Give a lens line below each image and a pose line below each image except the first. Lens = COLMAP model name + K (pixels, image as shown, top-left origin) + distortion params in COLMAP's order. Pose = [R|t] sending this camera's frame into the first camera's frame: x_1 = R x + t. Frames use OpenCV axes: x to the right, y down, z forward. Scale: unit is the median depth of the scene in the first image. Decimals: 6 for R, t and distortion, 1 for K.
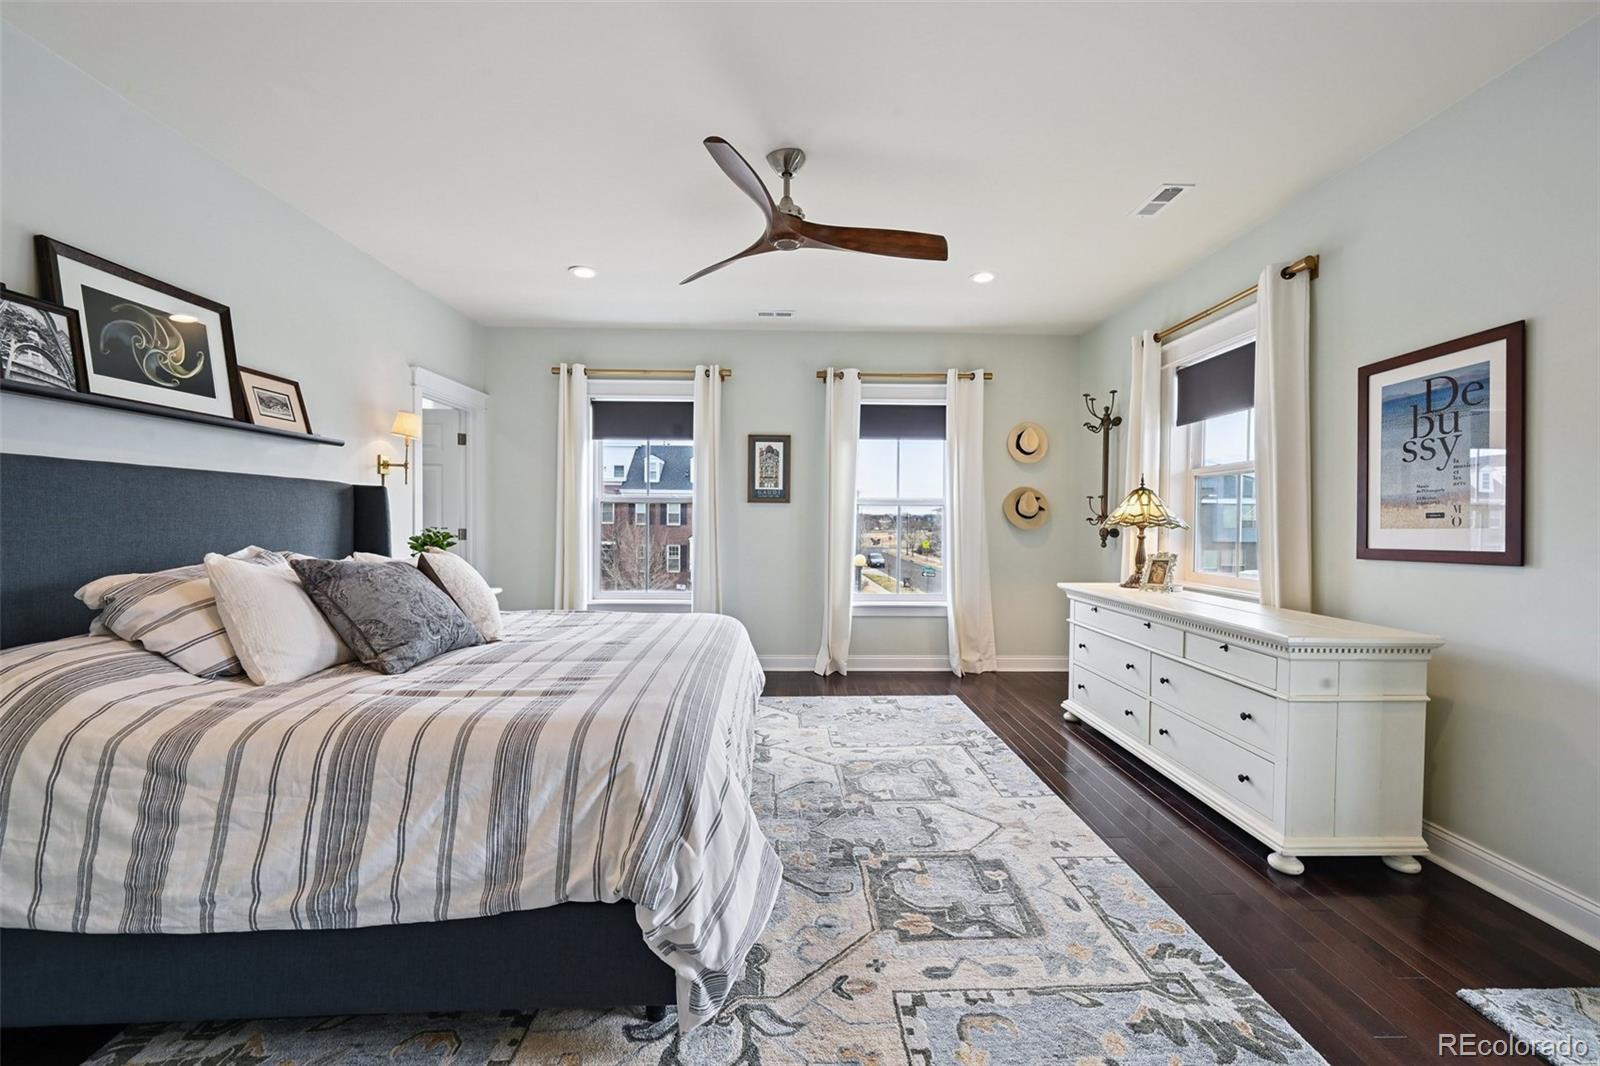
lens RADIAL K [[637.2, 0, 802.4], [0, 637.2, 533.6], [0, 0, 1]] dist [-0.000316, 0.000281]
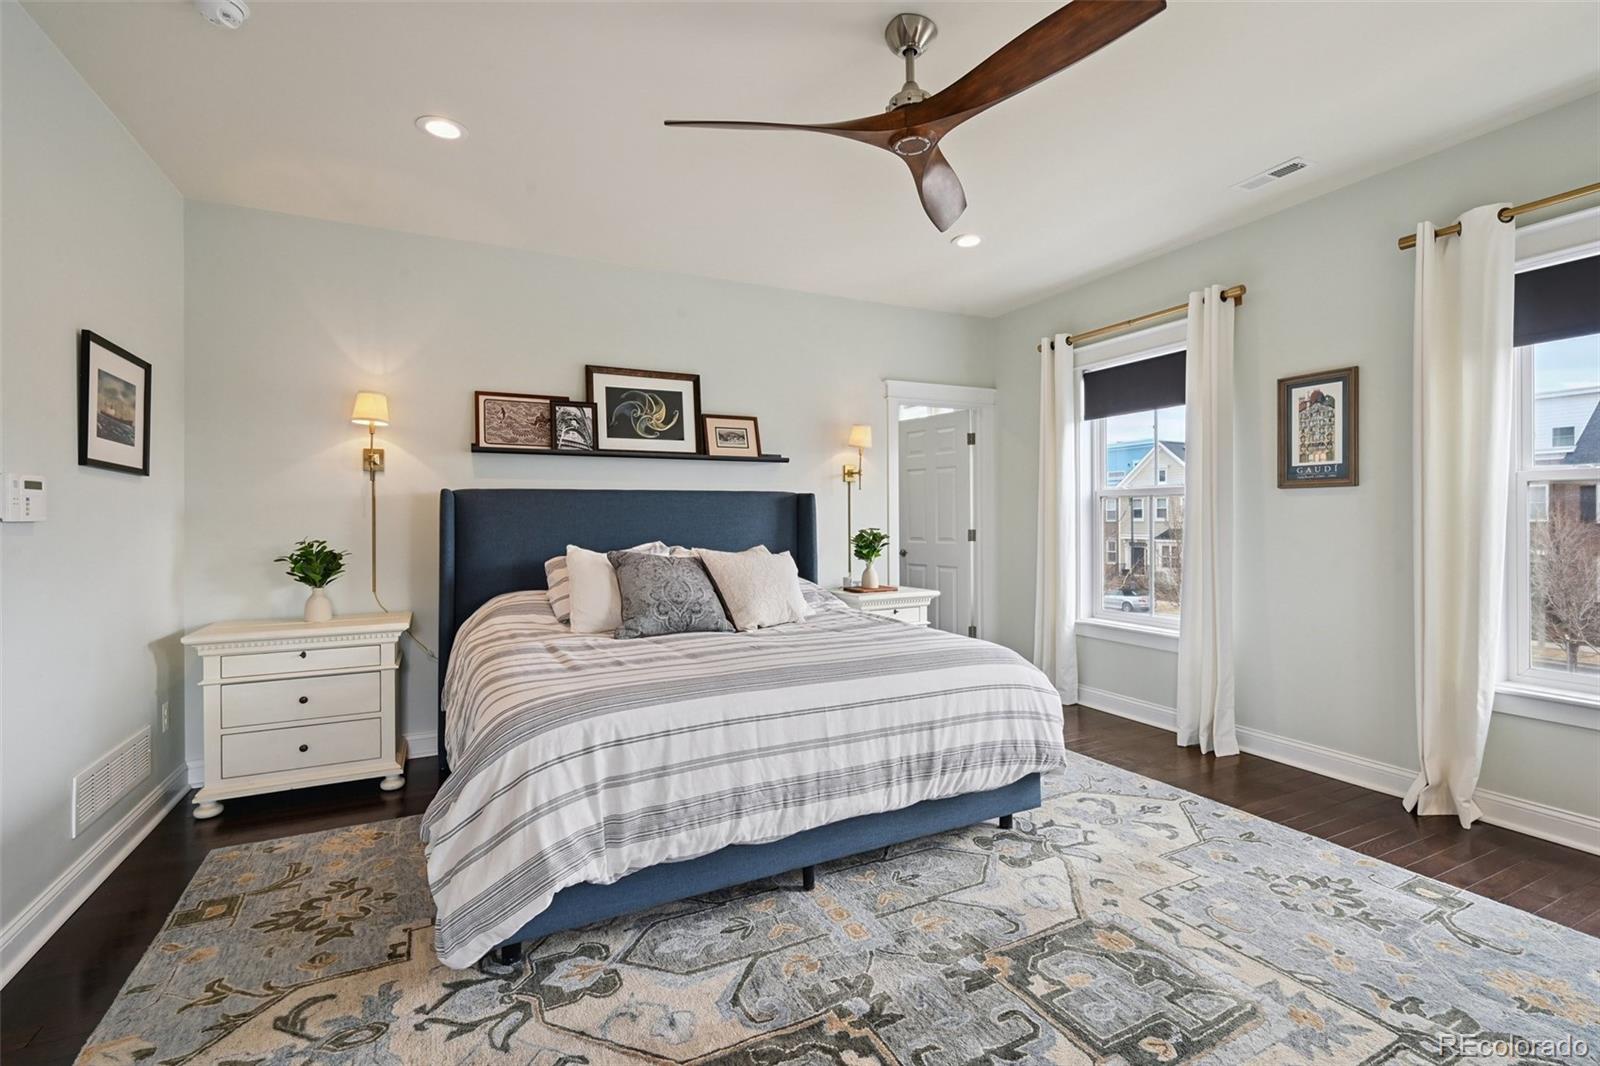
lens RADIAL K [[718.9, 0, 794.7], [0, 718.9, 519.8], [0, 0, 1]] dist [-0.000925, 0.000265]
pose [[0.413760, -0.008944, -0.910342, 0.670519], [-0.009302, 0.999858, -0.014052, -0.008532], [0.910338, 0.014282, 0.413618, 0.537394]]
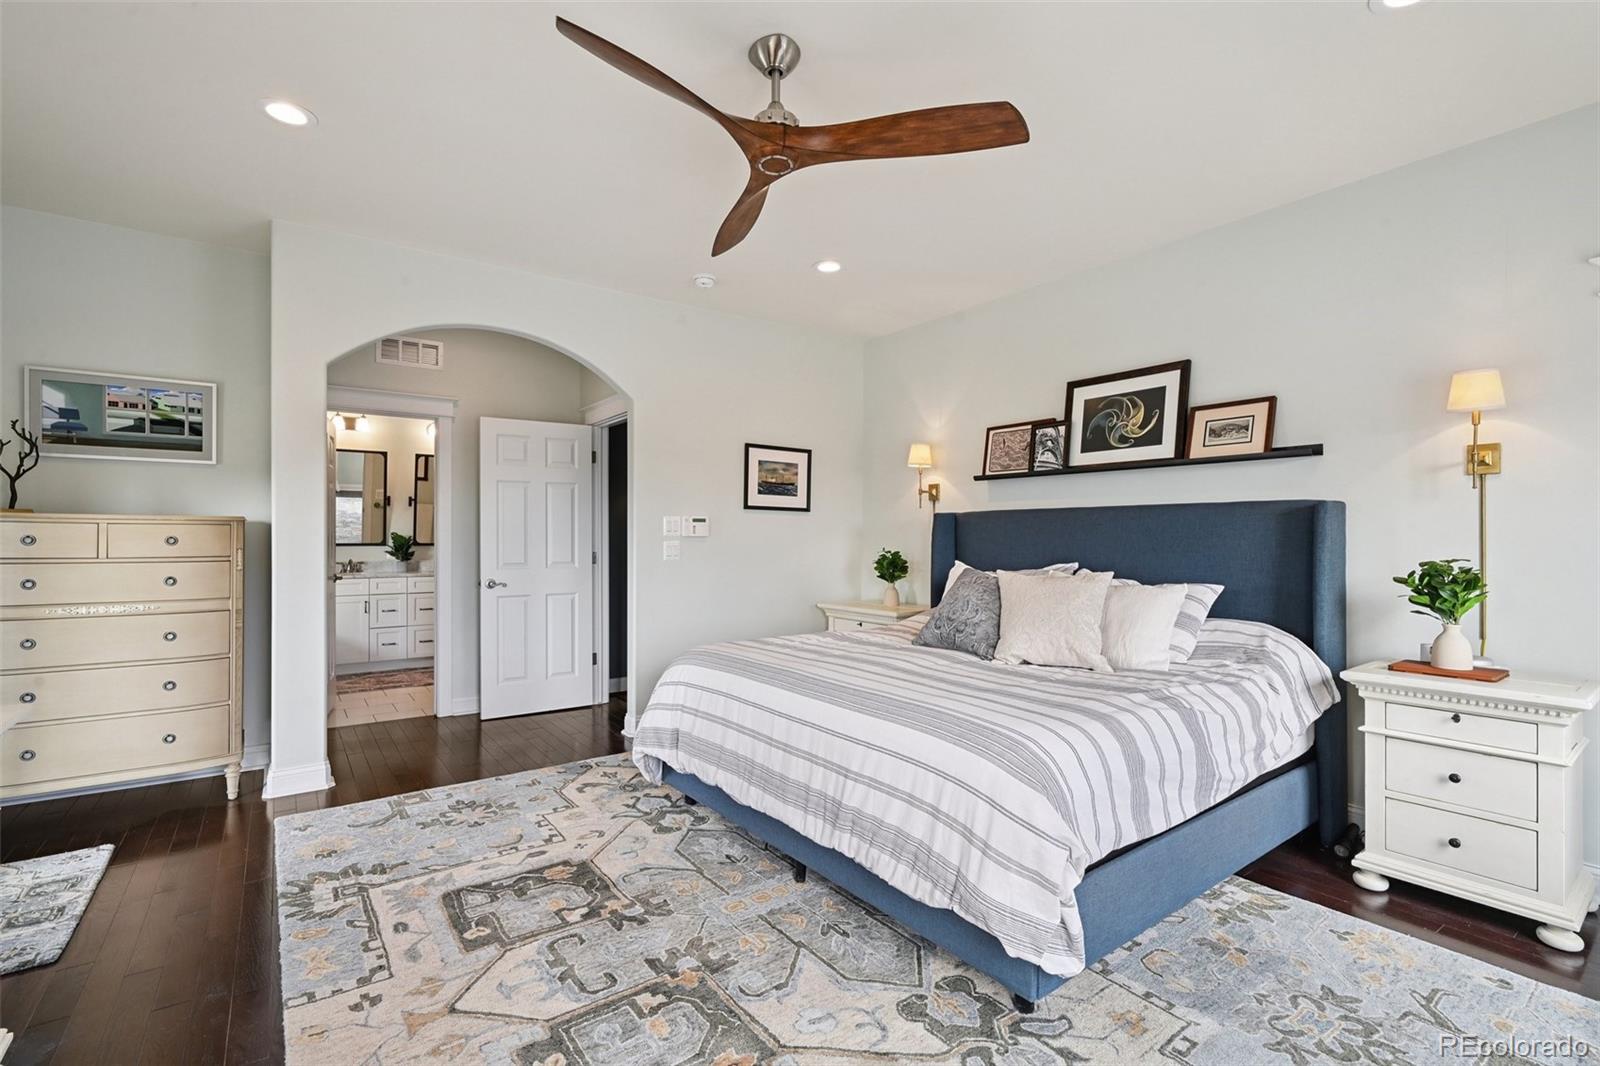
lens RADIAL K [[718.9, 0, 801.8], [0, 718.9, 533.2], [0, 0, 1]] dist [-0.000925, 0.000265]
pose [[-0.823588, -0.012402, -0.567054, 0.415532], [-0.021039, 0.999741, 0.008692, -0.038544], [0.566799, 0.019089, -0.823635, 1.704448]]
